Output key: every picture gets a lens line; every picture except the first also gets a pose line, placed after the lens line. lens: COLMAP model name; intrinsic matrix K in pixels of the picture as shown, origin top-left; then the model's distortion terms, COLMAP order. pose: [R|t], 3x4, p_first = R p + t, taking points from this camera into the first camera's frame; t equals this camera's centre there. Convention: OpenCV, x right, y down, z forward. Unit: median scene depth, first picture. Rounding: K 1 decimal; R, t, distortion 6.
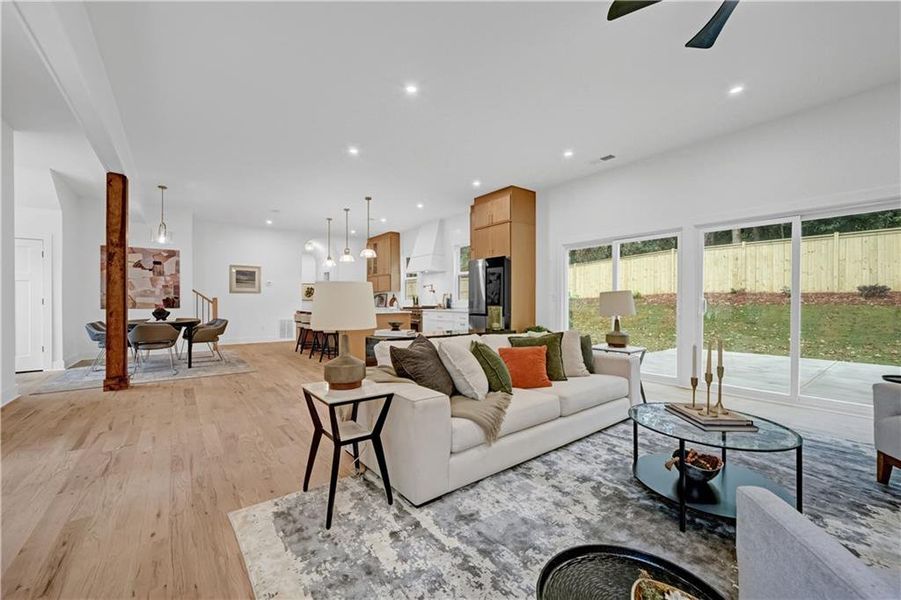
lens RADIAL K [[362.2, 0, 449.1], [0, 362.2, 302.2], [0, 0, 1]] dist [-0.009104, 0.002851]
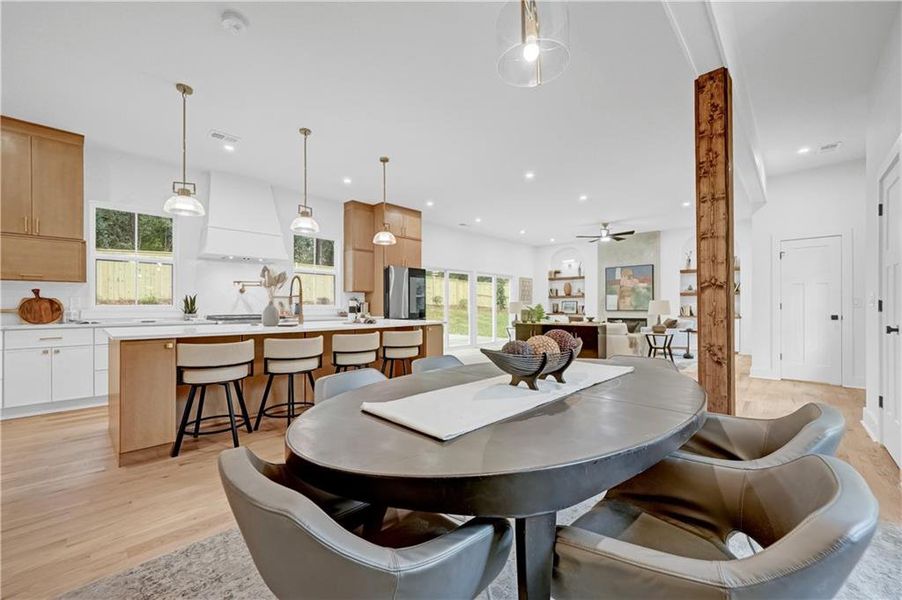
lens RADIAL K [[362.6, 0, 447.6], [0, 362.6, 303.8], [0, 0, 1]] dist [-0.009104, 0.002851]
pose [[-0.156737, 0.007931, 0.987609, -0.850748], [0.003654, 0.999966, -0.007450, -0.002648], [-0.987634, 0.002441, -0.156761, 0.899524]]
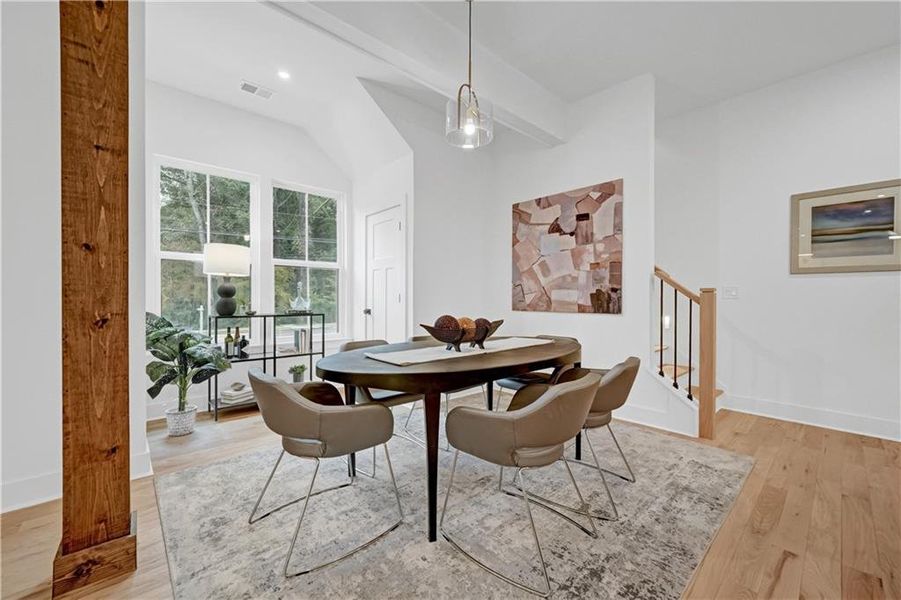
lens RADIAL K [[362.2, 0, 442.6], [0, 362.2, 300.4], [0, 0, 1]] dist [-0.009104, 0.002851]
pose [[0.088170, 0.008417, -0.996070, -0.350461], [-0.003744, 0.999960, 0.008118, -0.002832], [0.996098, 0.003014, 0.088198, 0.771374]]
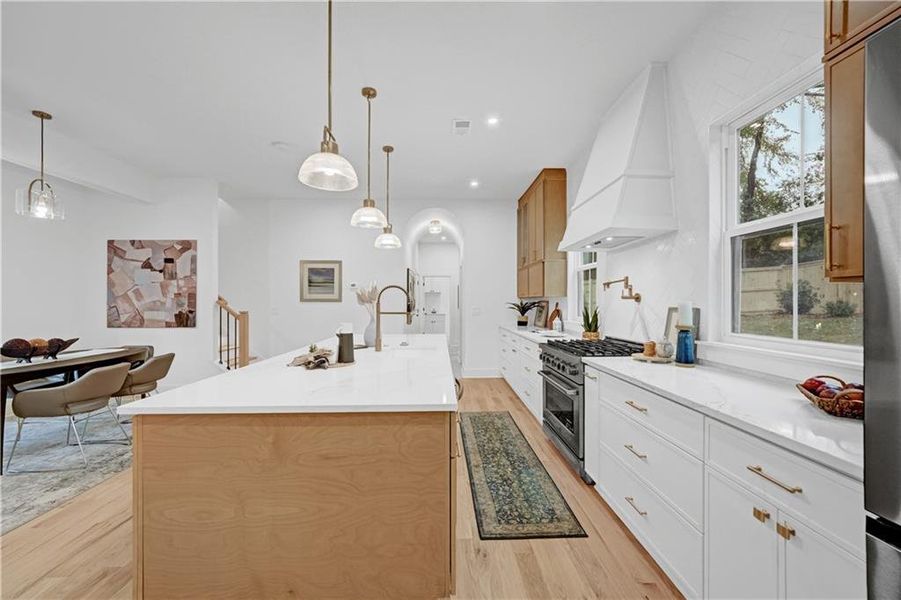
lens RADIAL K [[362.2, 0, 452.4], [0, 362.2, 300.2], [0, 0, 1]] dist [-0.009104, 0.002851]
pose [[0.816193, -0.002006, -0.577777, 0.013743], [-0.001082, 0.999987, -0.005001, -0.031561], [0.577779, 0.004707, 0.816180, 0.751843]]
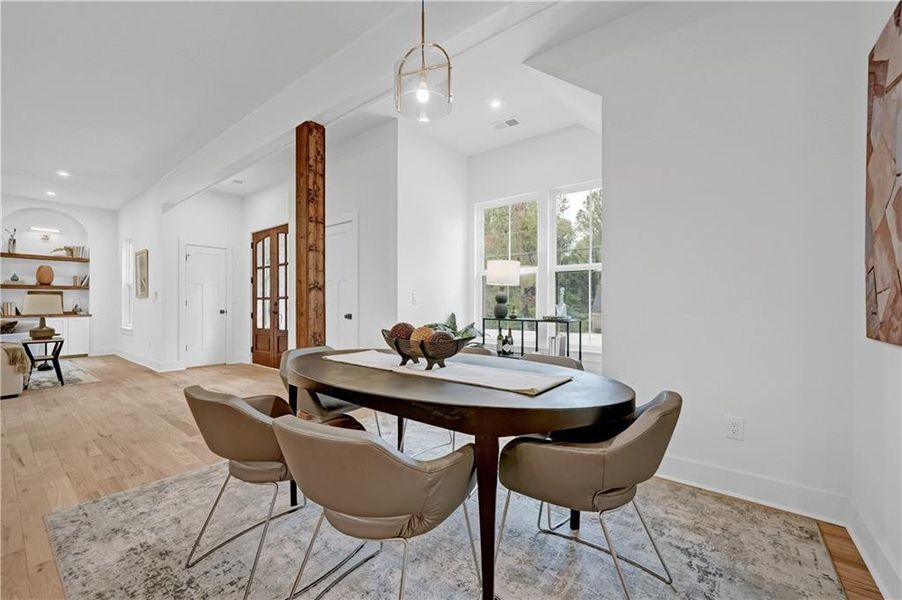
lens RADIAL K [[362.6, 0, 450.6], [0, 362.6, 305.0], [0, 0, 1]] dist [-0.009104, 0.002851]
pose [[-0.965617, 0.000986, -0.259966, -0.609084], [-0.001112, 0.999968, 0.007922, -0.003463], [0.259965, 0.007938, -0.965585, 1.066430]]
